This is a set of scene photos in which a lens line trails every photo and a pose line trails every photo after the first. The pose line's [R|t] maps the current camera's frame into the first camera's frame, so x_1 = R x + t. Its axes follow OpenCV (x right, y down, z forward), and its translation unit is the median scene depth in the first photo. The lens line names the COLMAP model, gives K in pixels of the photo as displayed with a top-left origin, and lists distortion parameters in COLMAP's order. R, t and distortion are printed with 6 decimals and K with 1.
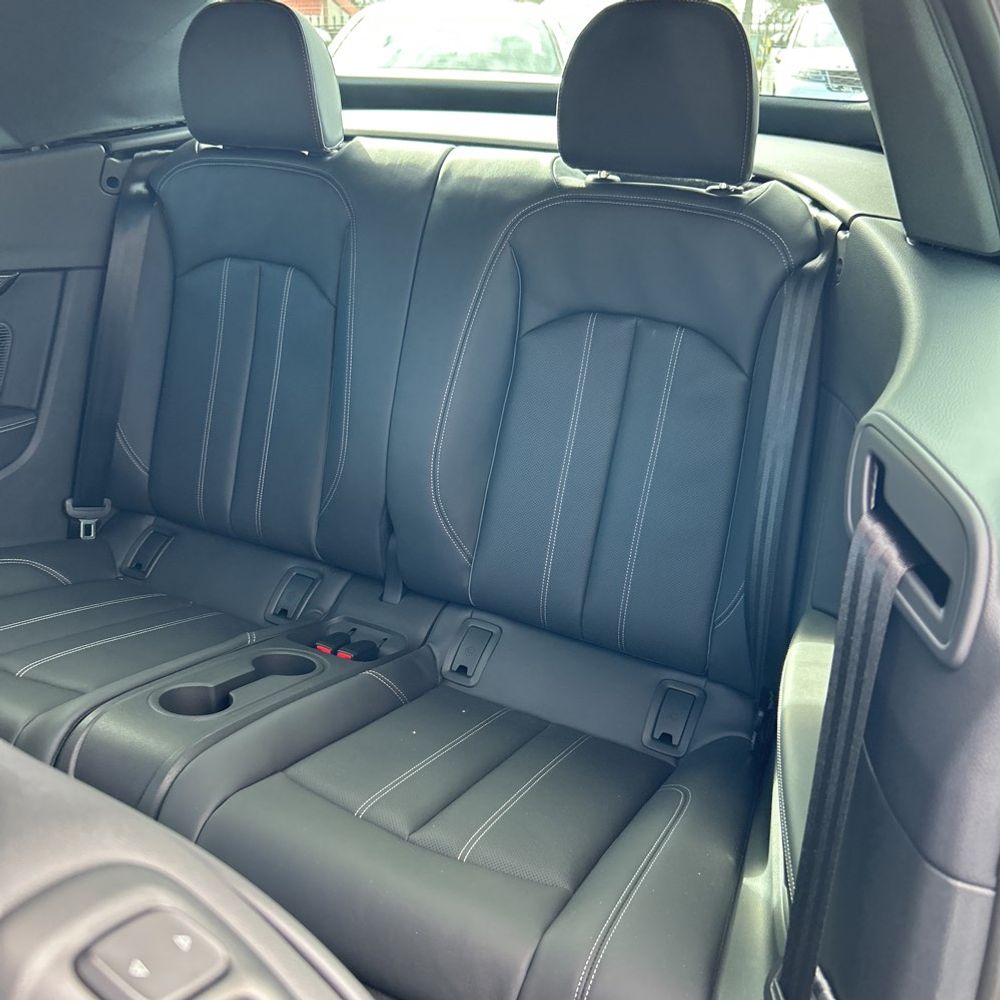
lens RADIAL K [[970.6, 0, 456.7], [0, 970.6, 513.3], [0, 0, 1]] dist [0.015260, 0.003752]
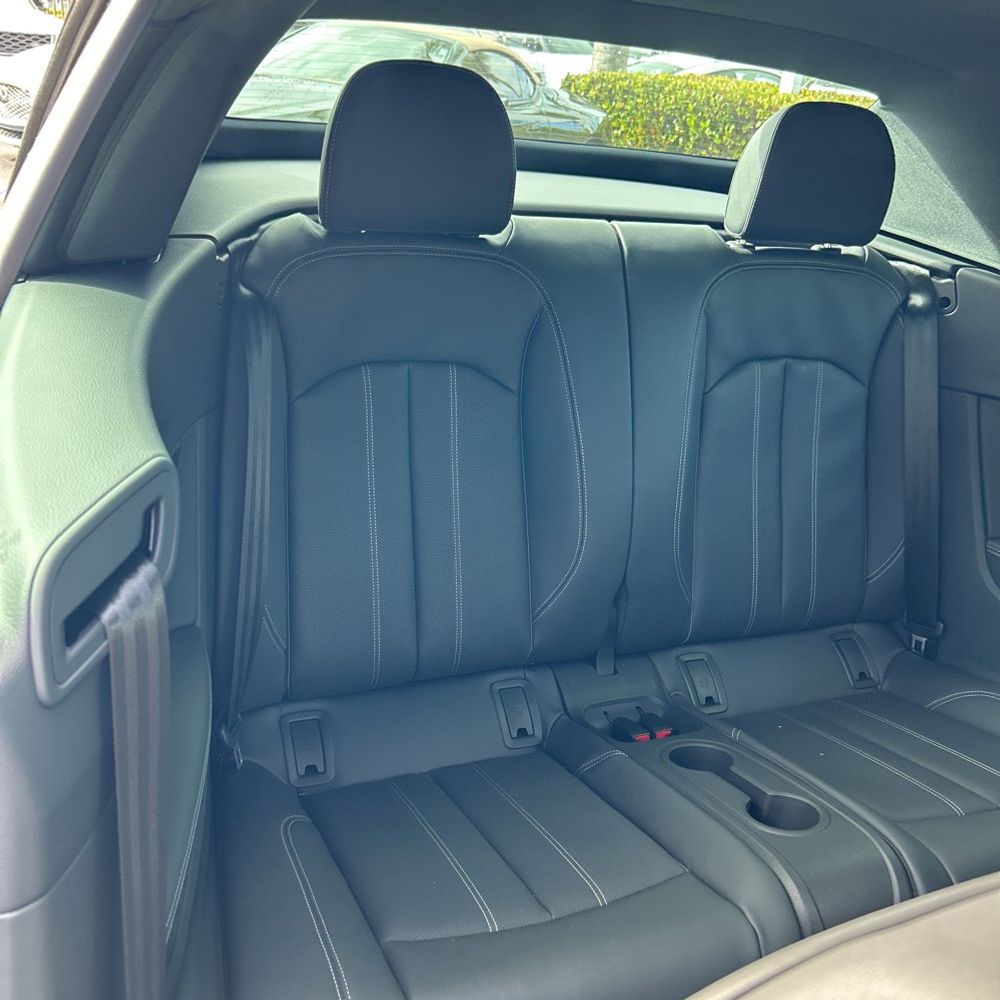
lens RADIAL K [[973.6, 0, 499.7], [0, 973.6, 551.7], [0, 0, 1]] dist [0.170162, -0.419233]
pose [[0.622246, -0.296909, 0.724330, -0.834972], [0.272147, 0.949614, 0.155463, -0.218754], [-0.733993, 0.100388, 0.671697, 0.390058]]
